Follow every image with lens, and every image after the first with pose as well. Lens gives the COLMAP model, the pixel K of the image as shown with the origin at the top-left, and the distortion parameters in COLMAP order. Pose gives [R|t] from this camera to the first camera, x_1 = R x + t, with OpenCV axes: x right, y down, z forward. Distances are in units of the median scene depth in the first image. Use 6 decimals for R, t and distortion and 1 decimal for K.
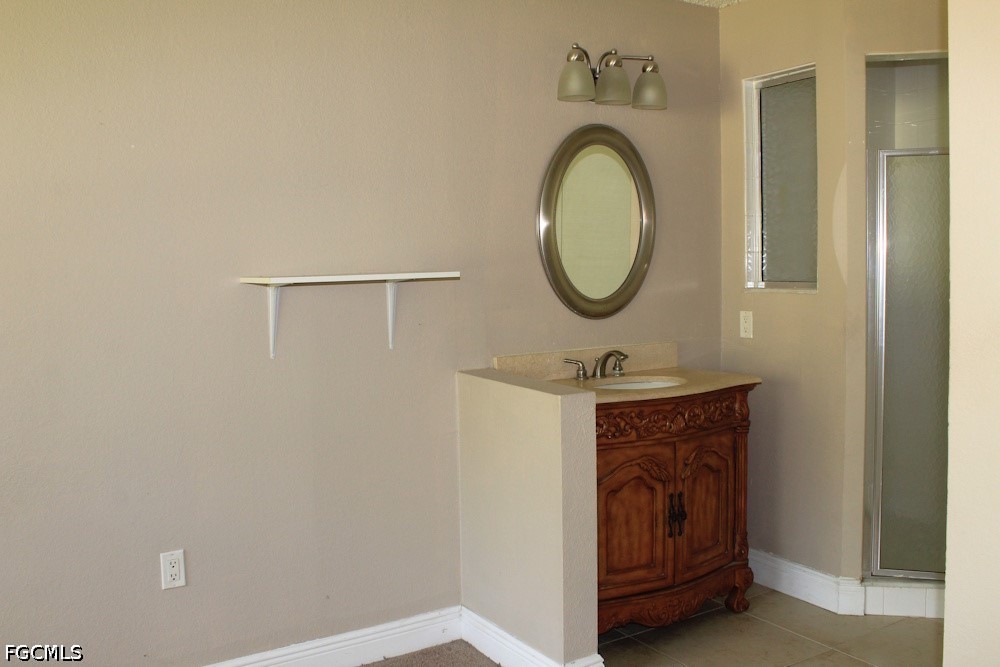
lens RADIAL K [[884.4, 0, 499.5], [0, 884.4, 318.3], [0, 0, 1]] dist [-0.101543, 0.004219]
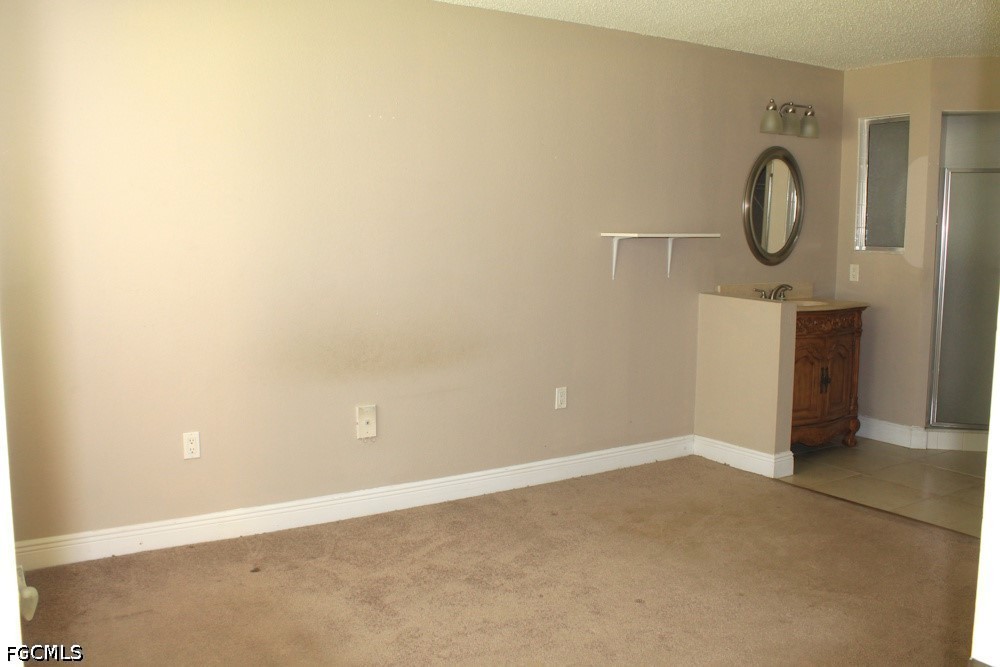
lens RADIAL K [[881.4, 0, 494.1], [0, 881.4, 330.5], [0, 0, 1]] dist [-0.139651, 0.101151]
pose [[0.999757, 0.020924, 0.006910, -0.425210], [-0.021238, 0.998570, 0.049062, 0.054489], [-0.005873, -0.049197, 0.998772, -0.630761]]
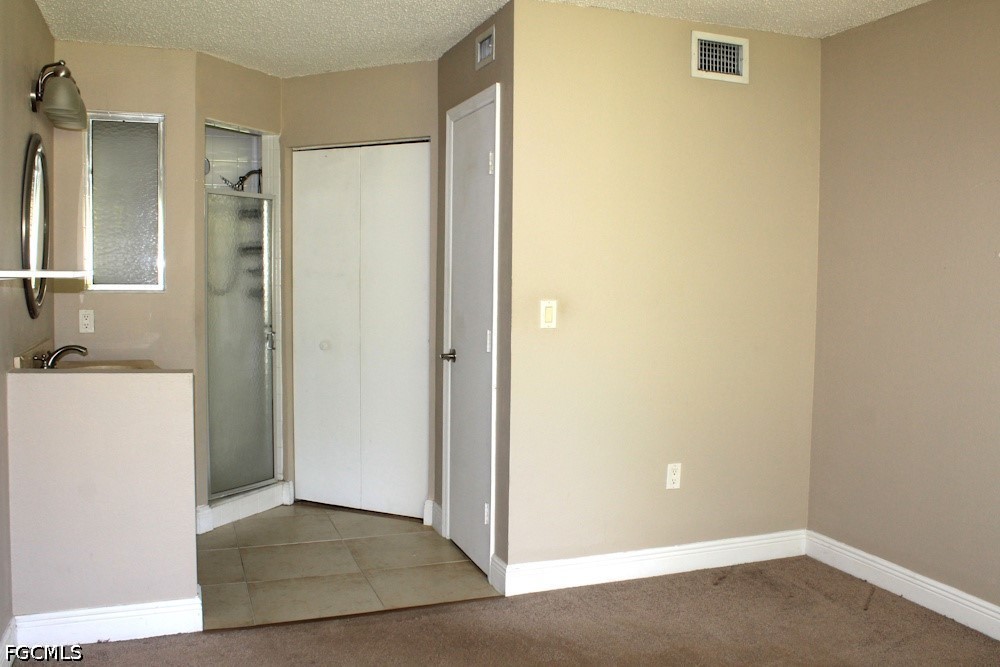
lens RADIAL K [[881.4, 0, 494.1], [0, 881.4, 330.5], [0, 0, 1]] dist [-0.139651, 0.101151]
pose [[0.200388, -0.044993, 0.978683, -0.806722], [0.049894, 0.998117, 0.035670, 0.006653], [-0.978445, 0.041682, 0.202255, 0.269424]]
